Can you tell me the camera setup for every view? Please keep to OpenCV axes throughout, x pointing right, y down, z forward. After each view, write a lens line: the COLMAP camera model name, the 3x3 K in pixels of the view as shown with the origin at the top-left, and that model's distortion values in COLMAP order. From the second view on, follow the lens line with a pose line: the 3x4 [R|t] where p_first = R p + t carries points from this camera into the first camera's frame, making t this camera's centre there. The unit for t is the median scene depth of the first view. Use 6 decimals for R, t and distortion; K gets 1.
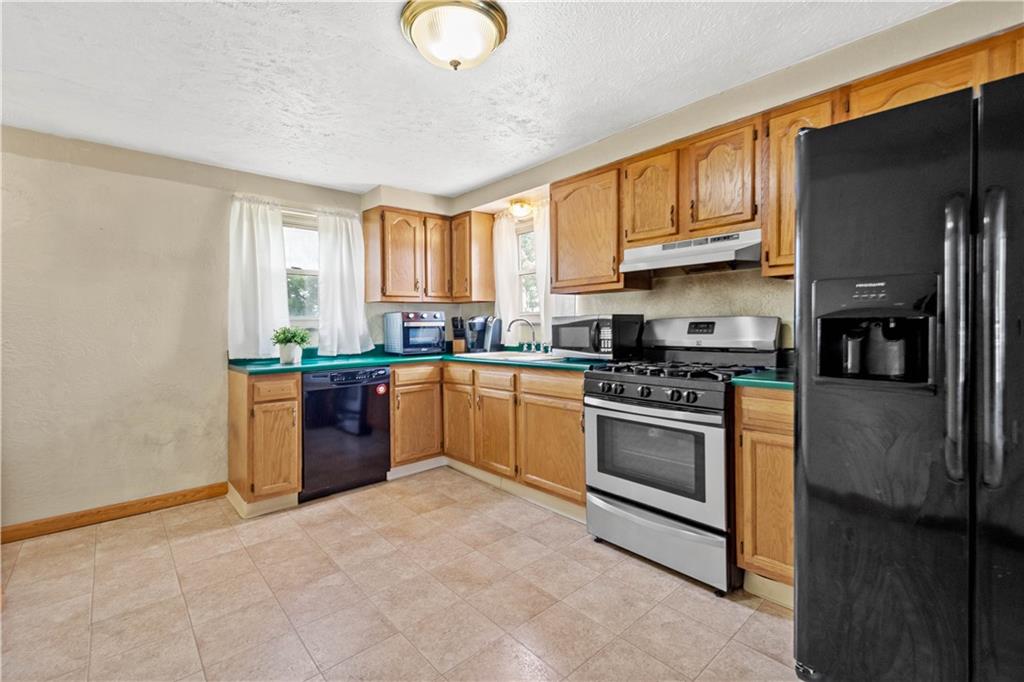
lens RADIAL K [[450.1, 0, 512.3], [0, 450.1, 327.8], [0, 0, 1]] dist [0.018765, 0.000006]
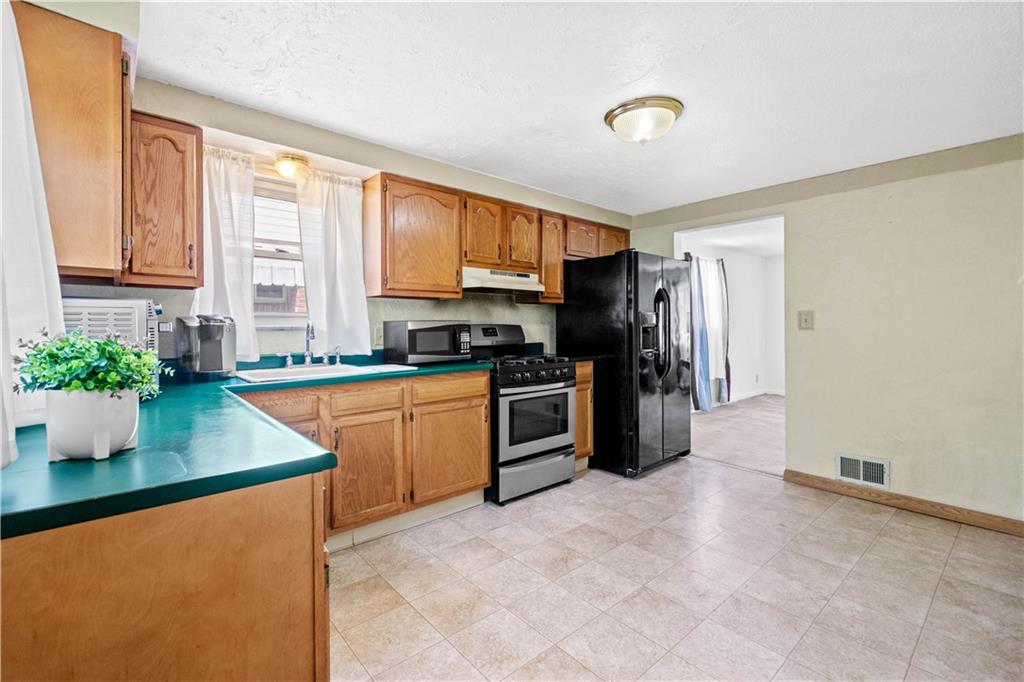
lens RADIAL K [[450.1, 0, 512.3], [0, 450.1, 327.8], [0, 0, 1]] dist [0.018765, 0.000006]
pose [[0.010337, 0.008283, 0.999912, -0.960377], [0.009956, 0.999915, -0.008386, -0.000309], [-0.999897, 0.010042, 0.010253, 0.880144]]
